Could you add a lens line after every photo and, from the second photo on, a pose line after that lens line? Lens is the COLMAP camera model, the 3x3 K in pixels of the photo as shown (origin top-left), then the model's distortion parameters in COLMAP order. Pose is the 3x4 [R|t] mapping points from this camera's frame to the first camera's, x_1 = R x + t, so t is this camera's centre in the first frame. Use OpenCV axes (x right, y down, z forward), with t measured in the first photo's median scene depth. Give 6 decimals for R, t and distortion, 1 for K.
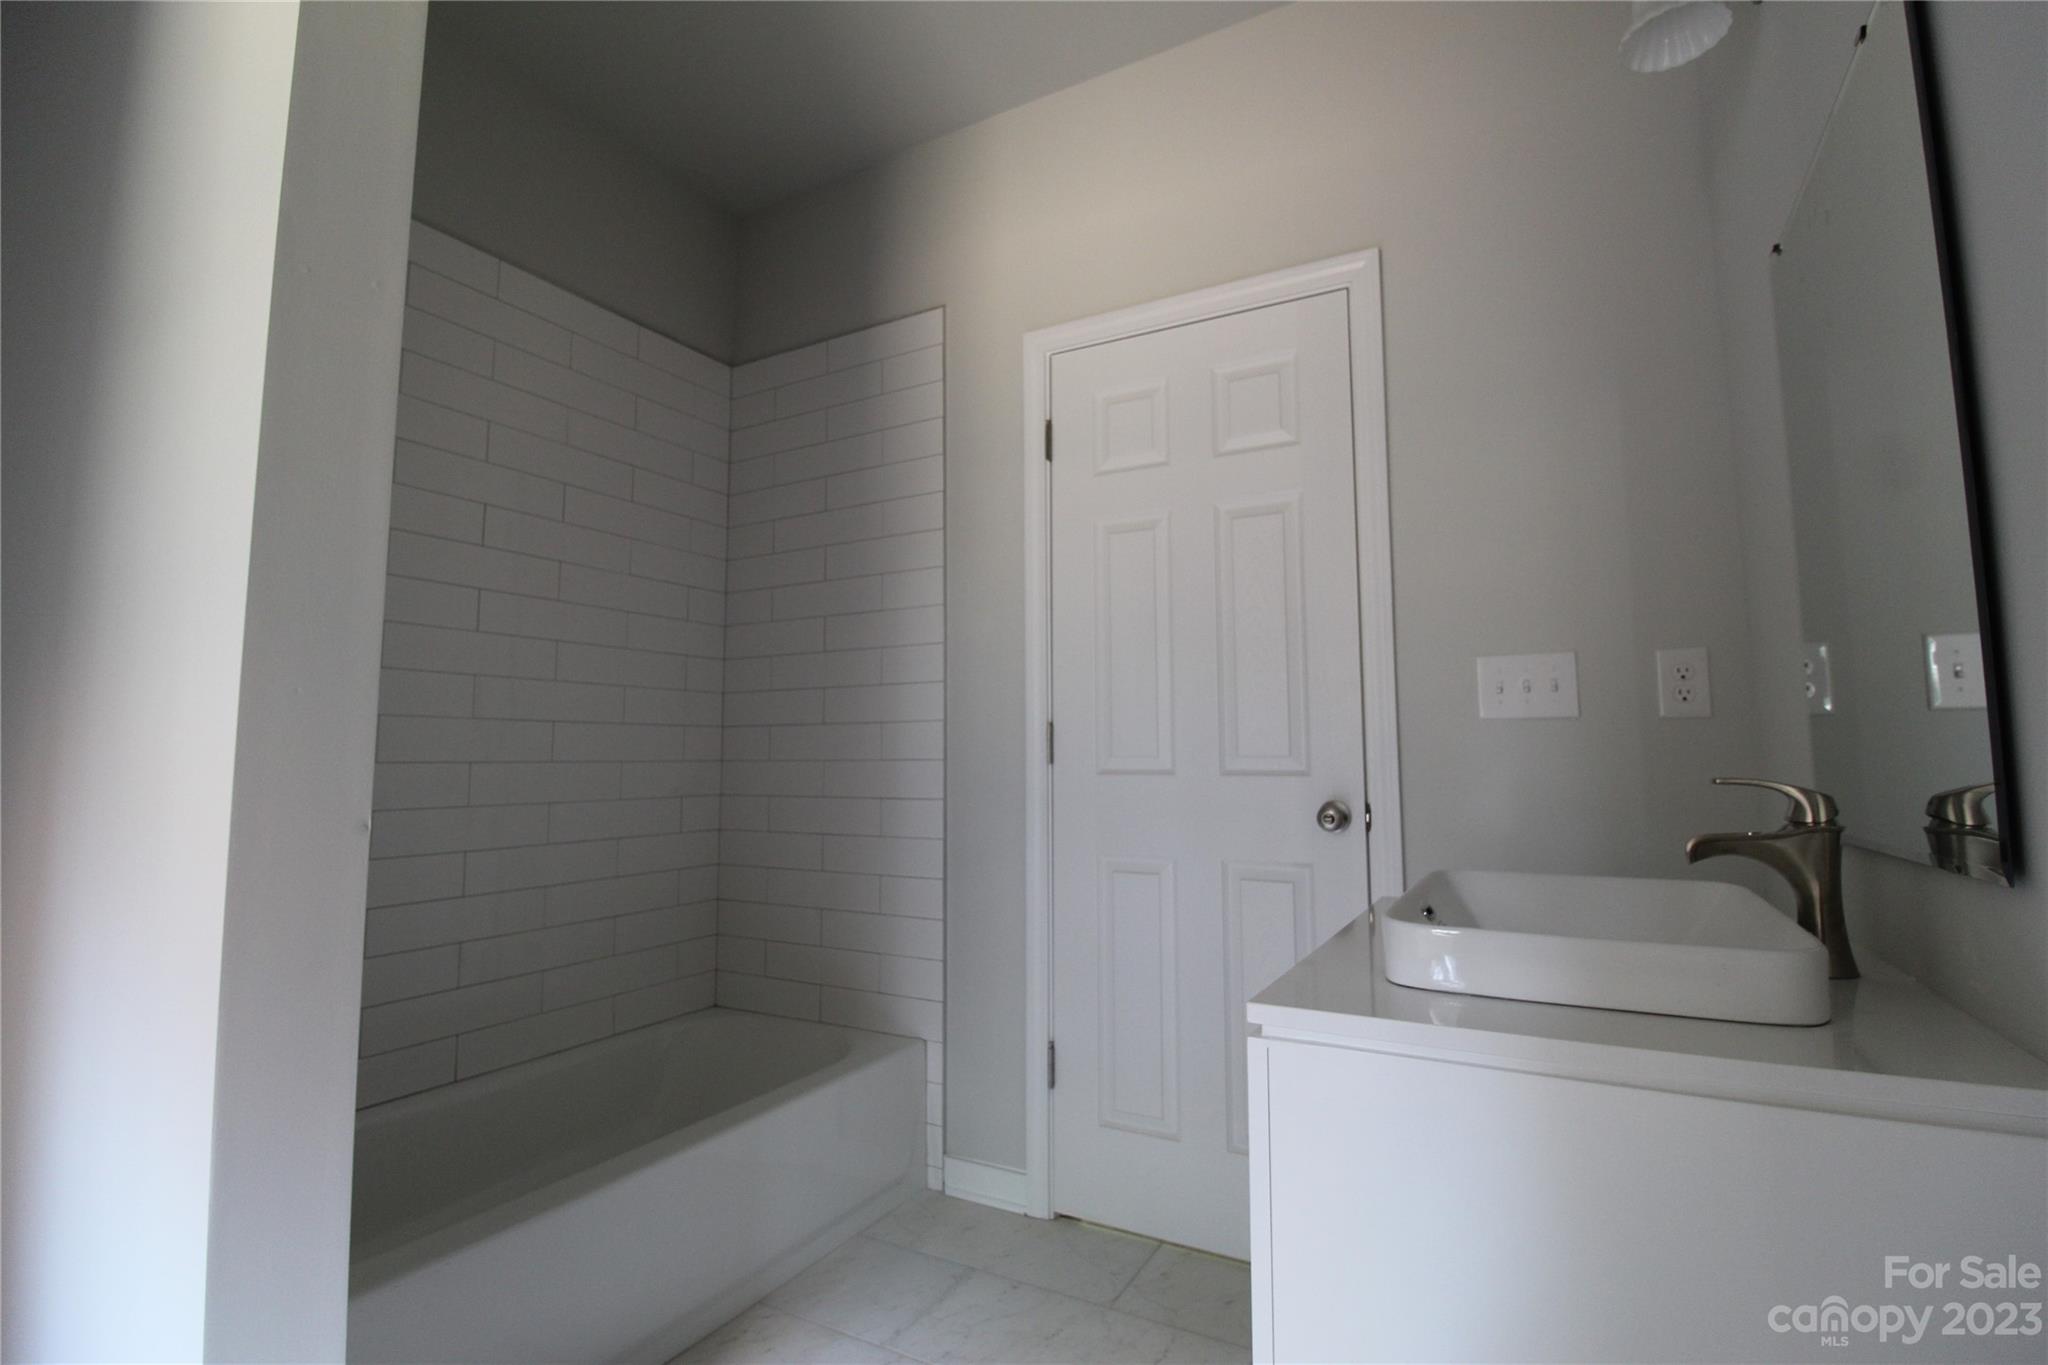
lens RADIAL K [[955.6, 0, 1024.0], [0, 955.6, 682.5], [0, 0, 1]] dist [-0.019933, -0.000280]
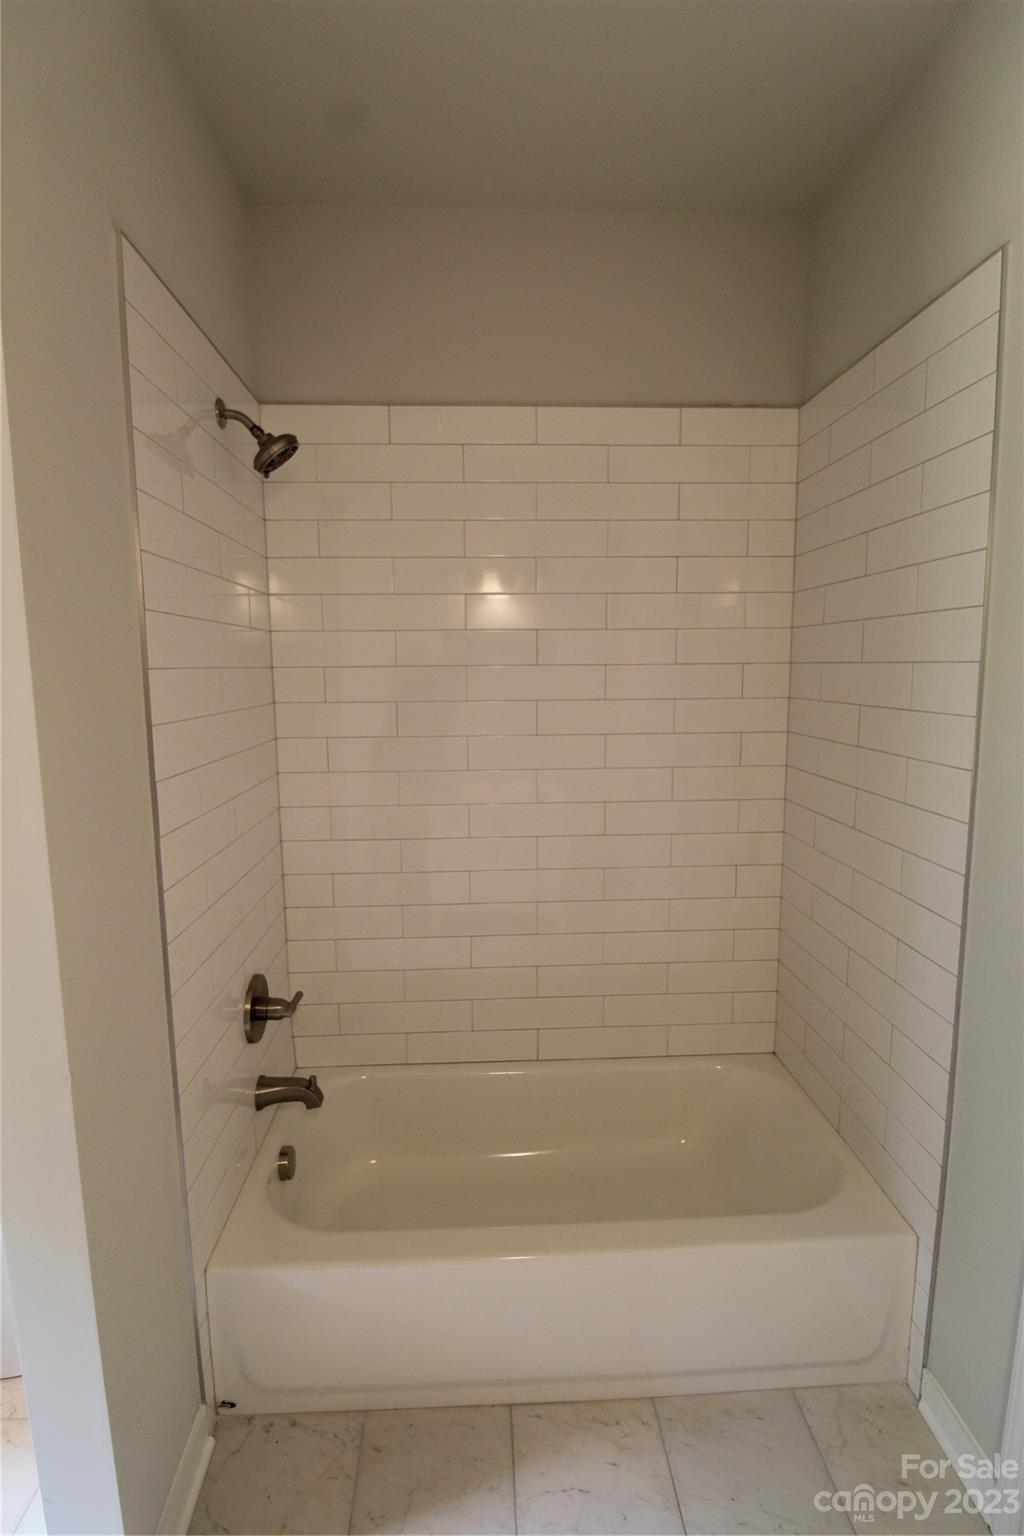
lens RADIAL K [[716.7, 0, 512.0], [0, 716.7, 768.0], [0, 0, 1]] dist [-0.019933, -0.000280]
pose [[0.536219, 0.116301, -0.836028, 0.172160], [0.073719, 0.980225, 0.183643, -0.164063], [0.840853, -0.160105, 0.517042, 0.425942]]
